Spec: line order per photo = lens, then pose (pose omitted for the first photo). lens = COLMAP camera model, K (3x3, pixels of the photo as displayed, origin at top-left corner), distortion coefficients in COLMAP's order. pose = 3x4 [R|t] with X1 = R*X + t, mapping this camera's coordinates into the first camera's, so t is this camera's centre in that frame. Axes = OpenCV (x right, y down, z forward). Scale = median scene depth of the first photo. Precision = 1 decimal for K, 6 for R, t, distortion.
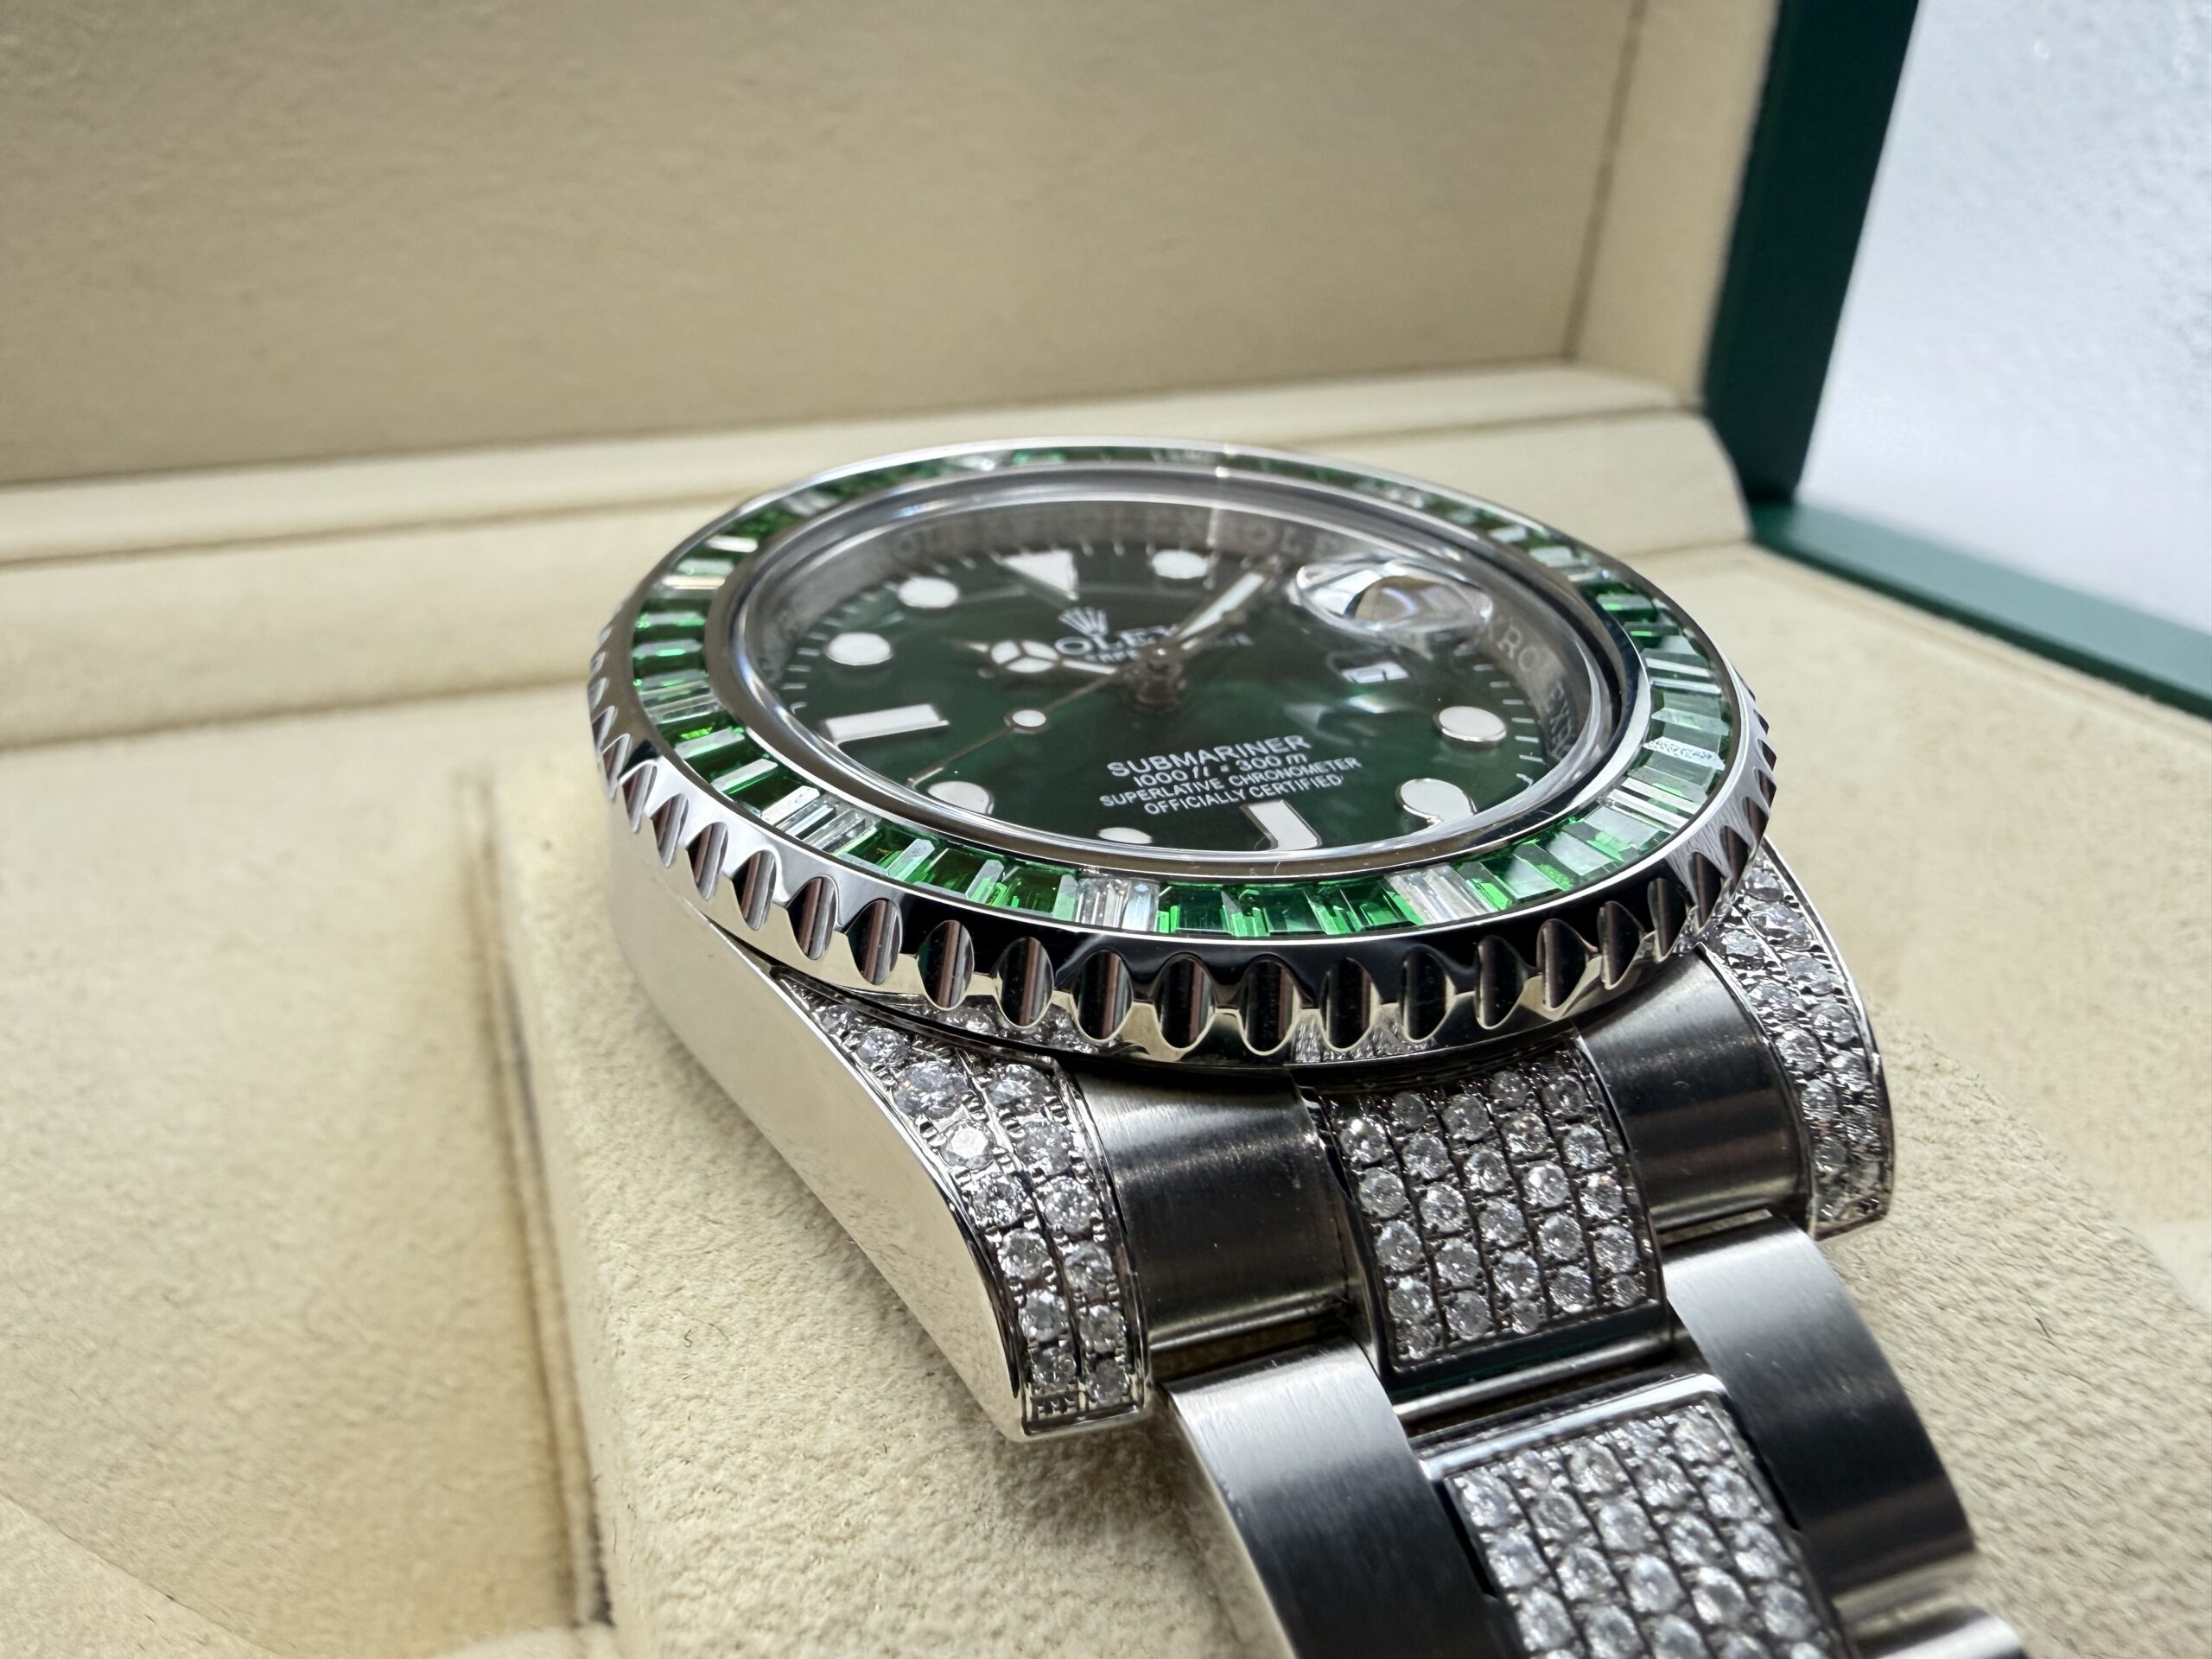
lens RADIAL K [[1629.1, 0, 896.9], [0, 1629.1, 830.9], [0, 0, 1]] dist [-0.006668, 0.001164]
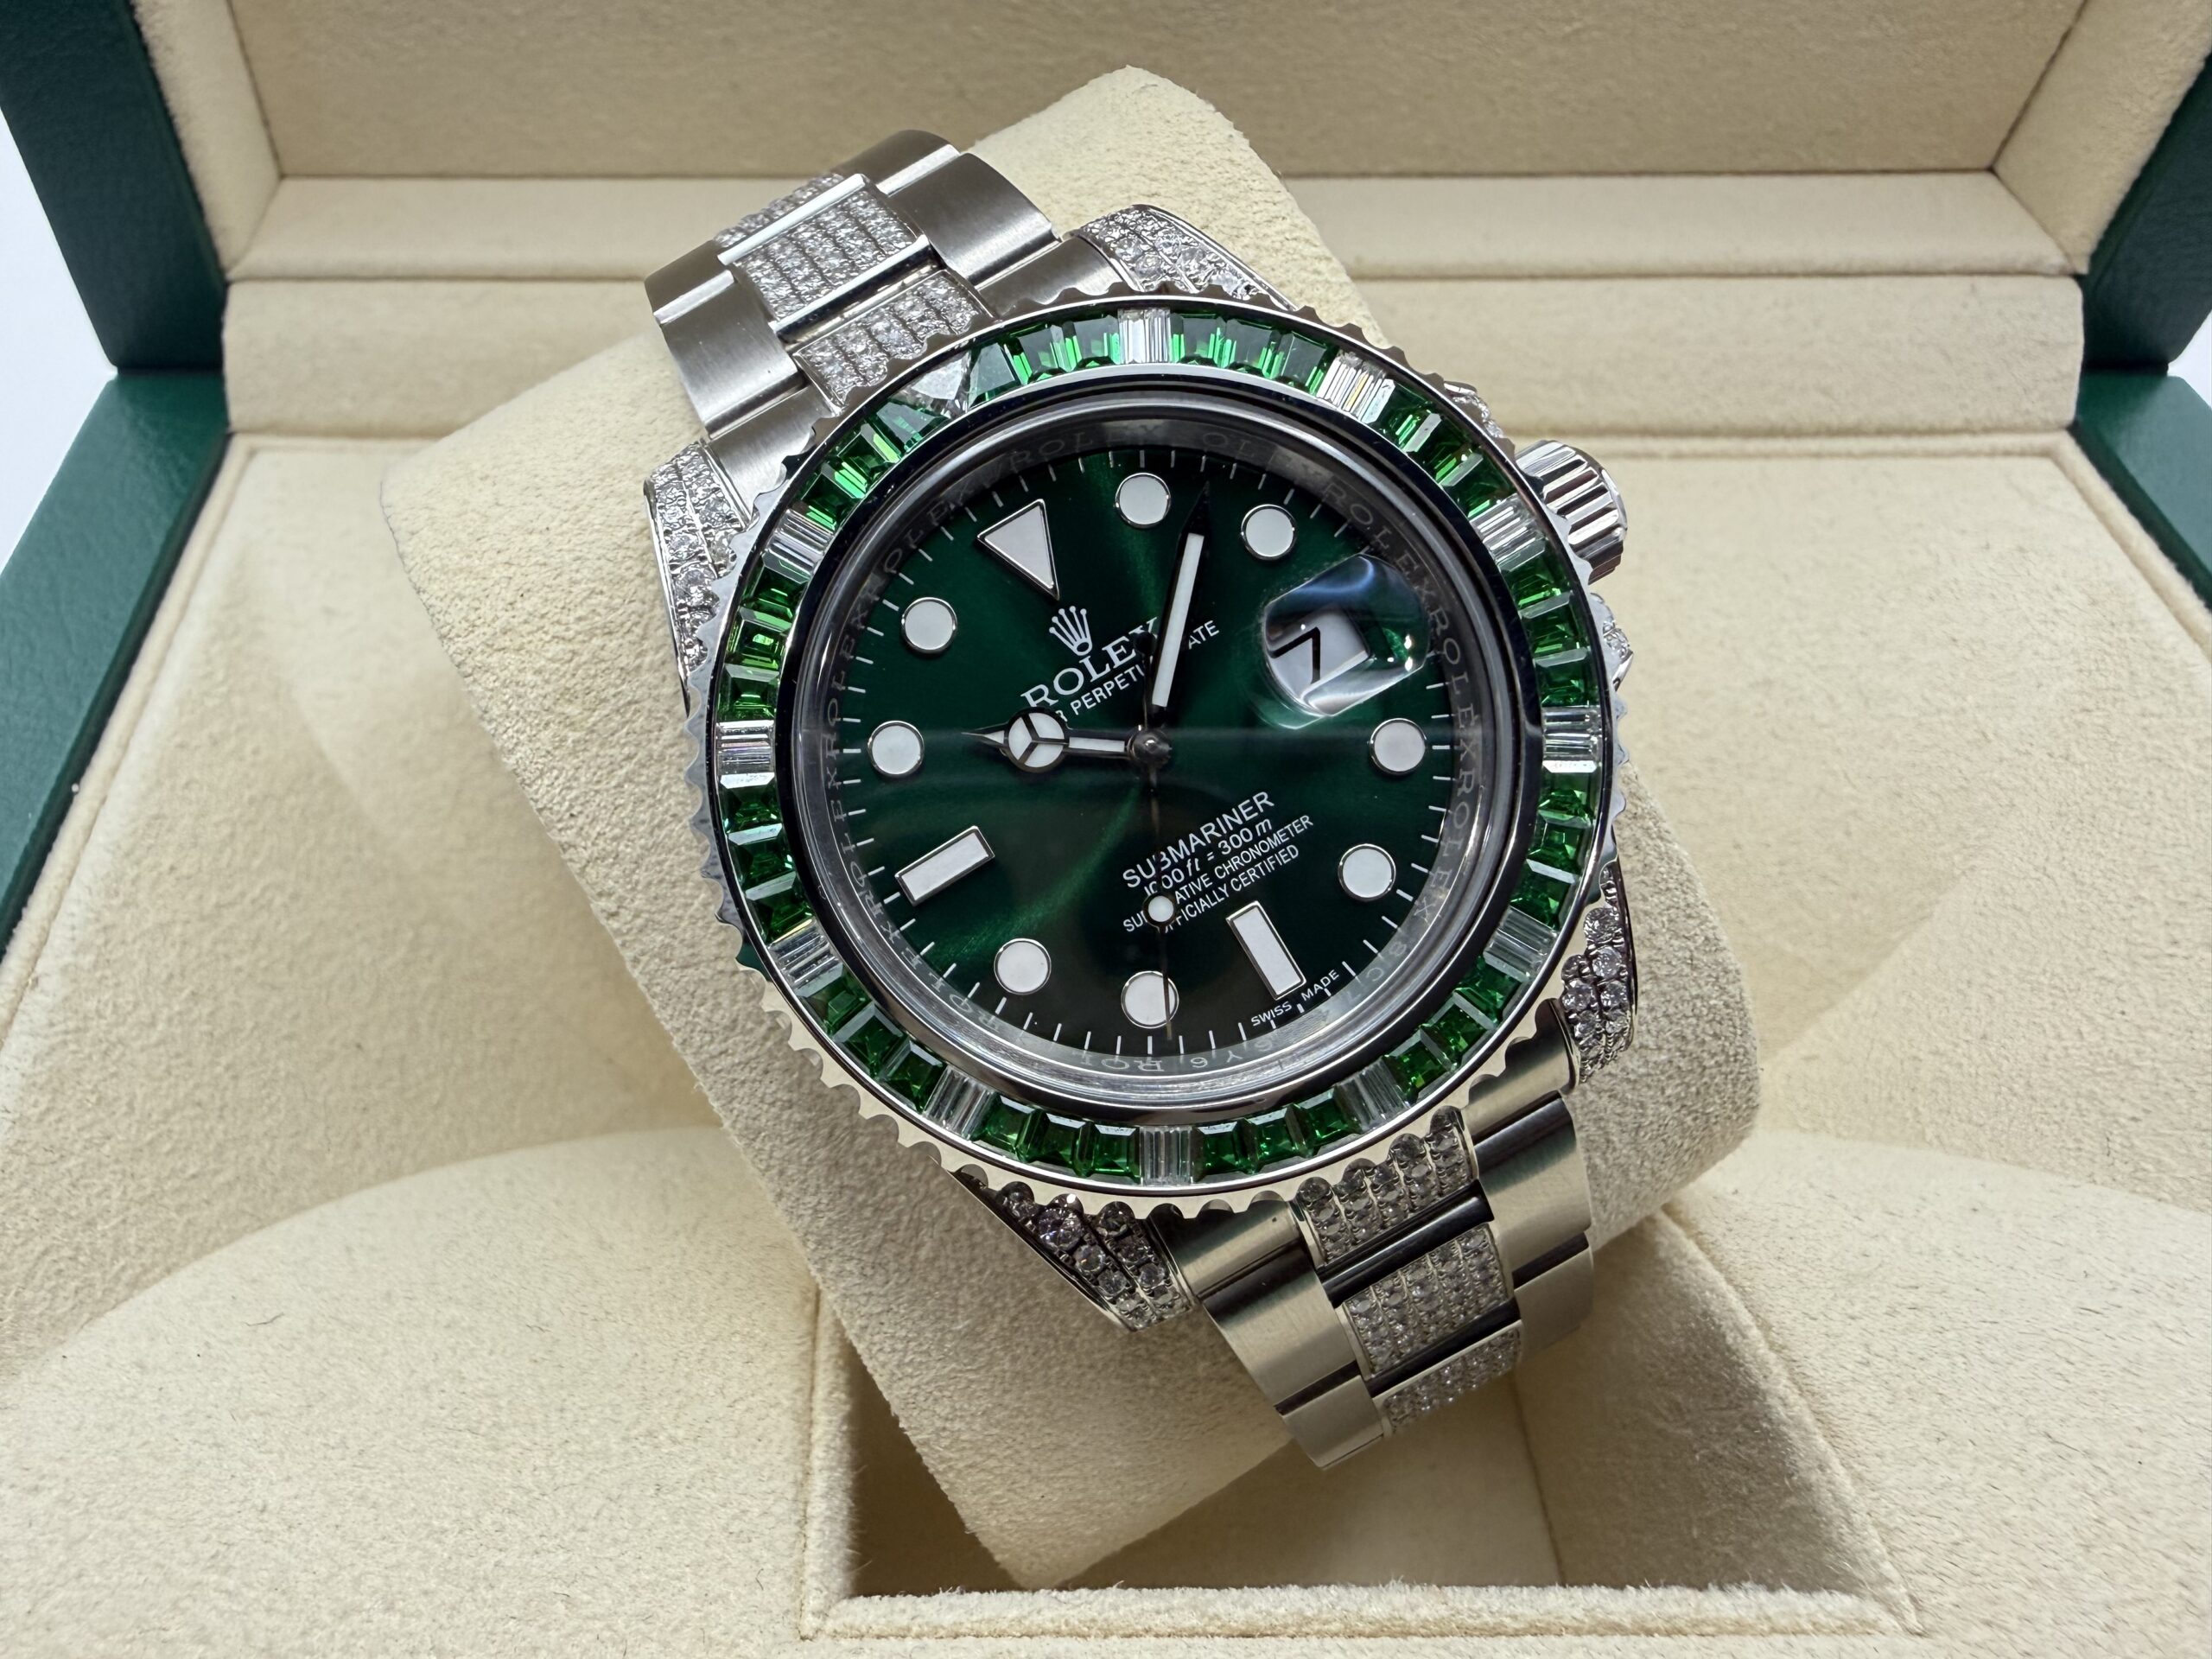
lens RADIAL K [[1601.5, 0, 898.7], [0, 1601.5, 832.6], [0, 0, 1]] dist [-0.004517, 0.004511]
pose [[0.957879, 0.225185, -0.178212, 0.076954], [-0.141012, 0.909433, 0.391211, -0.367230], [0.250167, -0.349603, 0.902881, -0.300216]]
